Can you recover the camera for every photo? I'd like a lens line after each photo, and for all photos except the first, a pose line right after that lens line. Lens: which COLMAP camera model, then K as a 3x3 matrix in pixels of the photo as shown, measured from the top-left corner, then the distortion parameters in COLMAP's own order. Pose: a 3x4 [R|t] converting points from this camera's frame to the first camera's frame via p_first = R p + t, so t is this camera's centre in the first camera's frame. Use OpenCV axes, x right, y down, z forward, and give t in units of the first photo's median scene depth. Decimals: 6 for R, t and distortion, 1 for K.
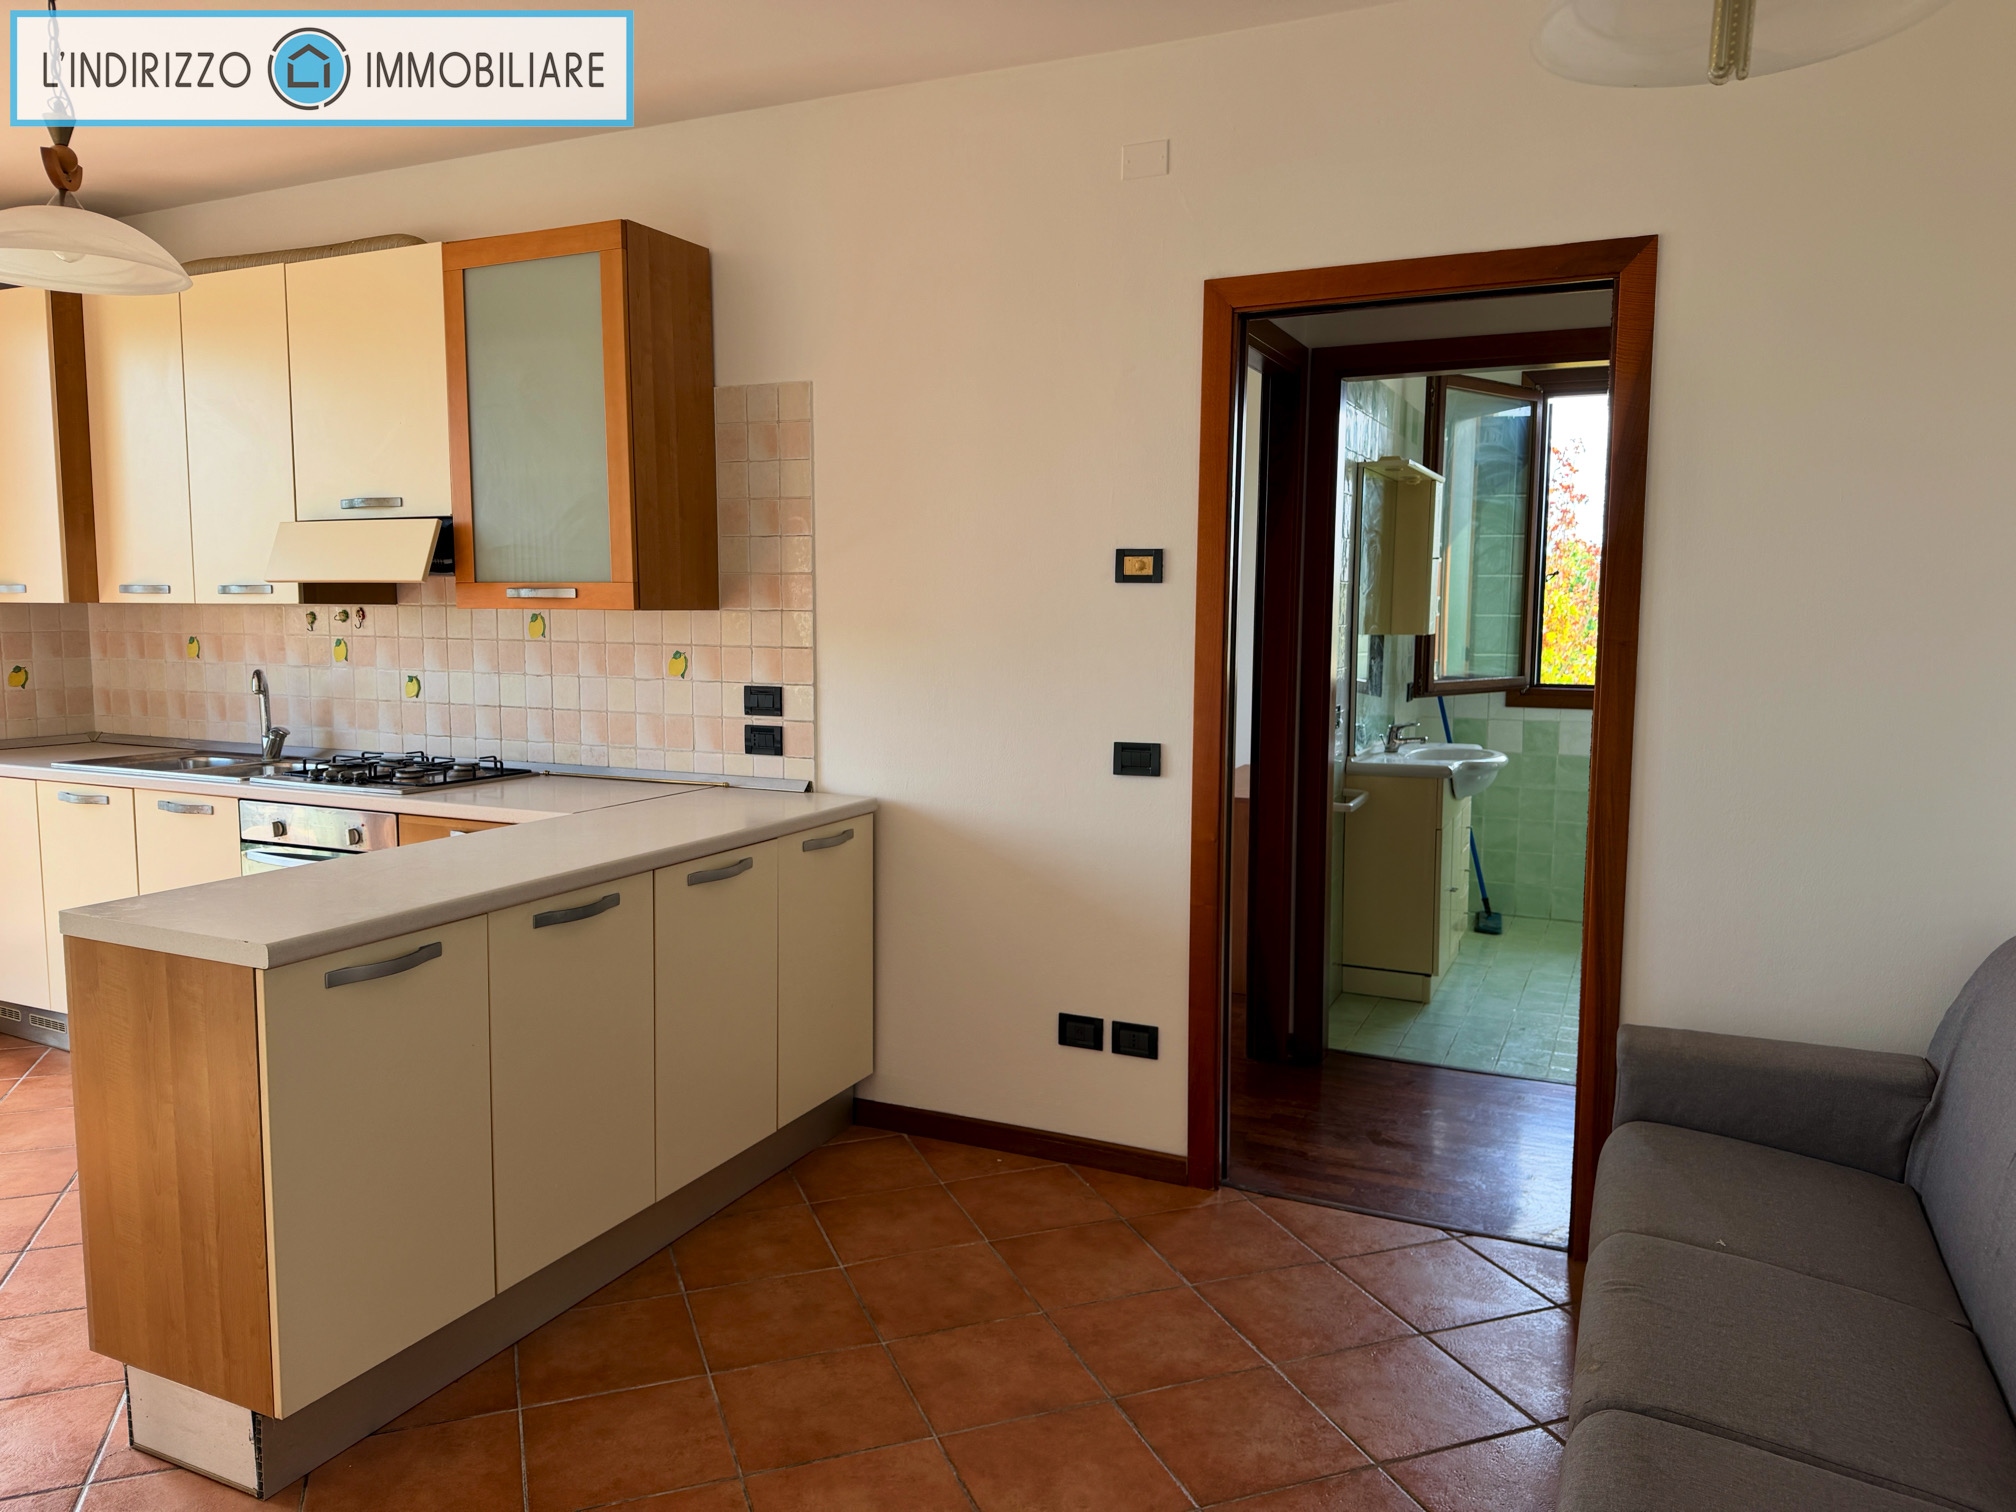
lens RADIAL K [[1406.6, 0, 1002.8], [0, 1406.6, 760.0], [0, 0, 1]] dist [0.136014, -0.233579]
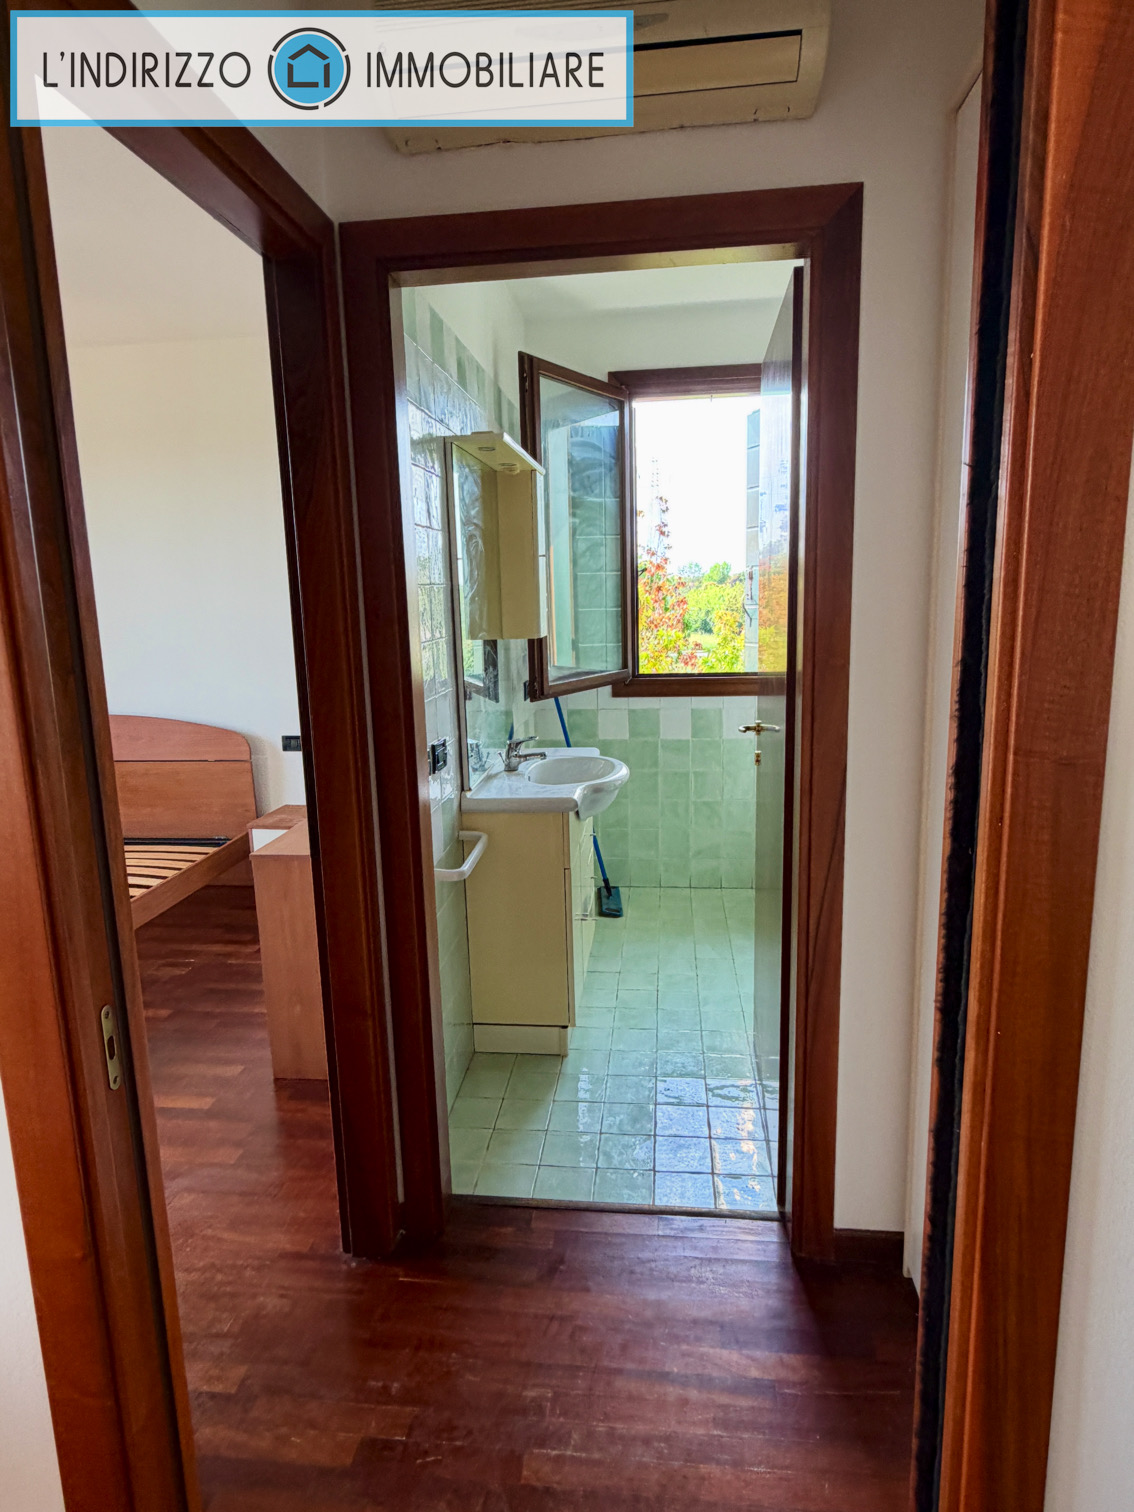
lens RADIAL K [[889.2, 0, 567.0], [0, 889.2, 756.0], [0, 0, 1]] dist [0.003760, 0.001345]
pose [[0.947803, -0.084008, 0.307591, 0.122854], [0.062331, 0.994872, 0.079650, -0.054428], [-0.312705, -0.056320, 0.948179, 0.413934]]
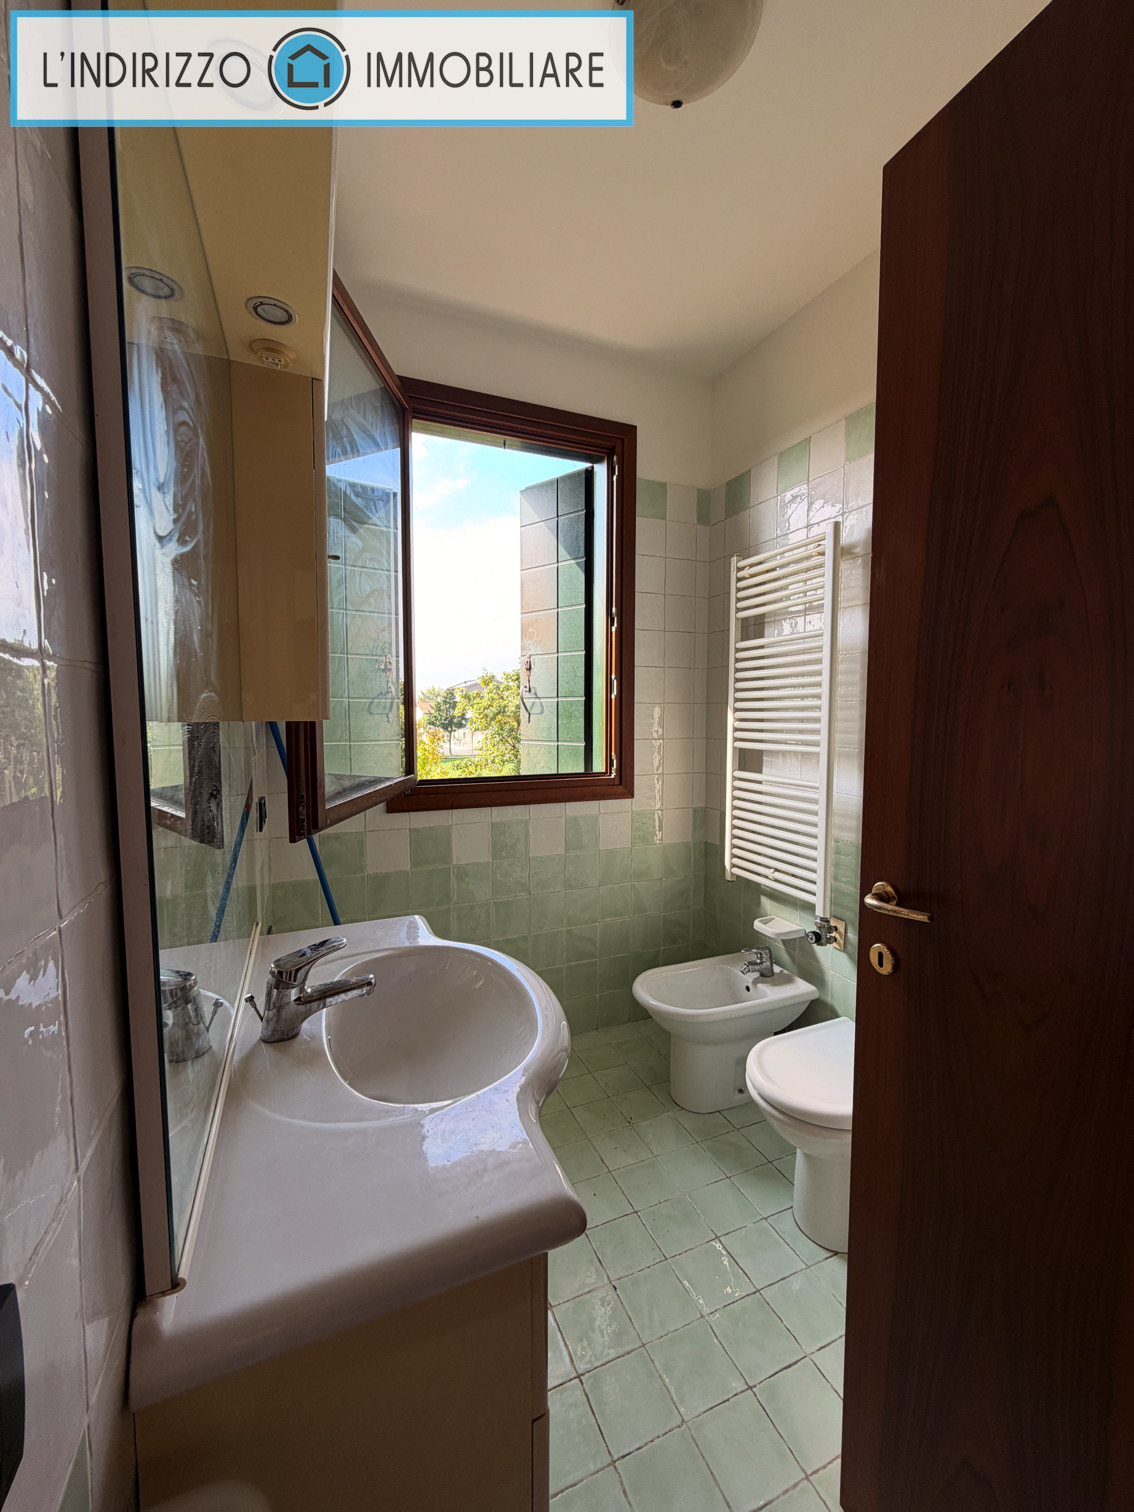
lens RADIAL K [[590.2, 0, 567.0], [0, 590.2, 756.0], [0, 0, 1]] dist [-0.030446, 0.000022]
pose [[0.671695, -0.056145, 0.738697, 0.201013], [0.086437, 0.996253, -0.002875, -0.066683], [-0.735768, 0.065782, 0.674031, 0.781977]]
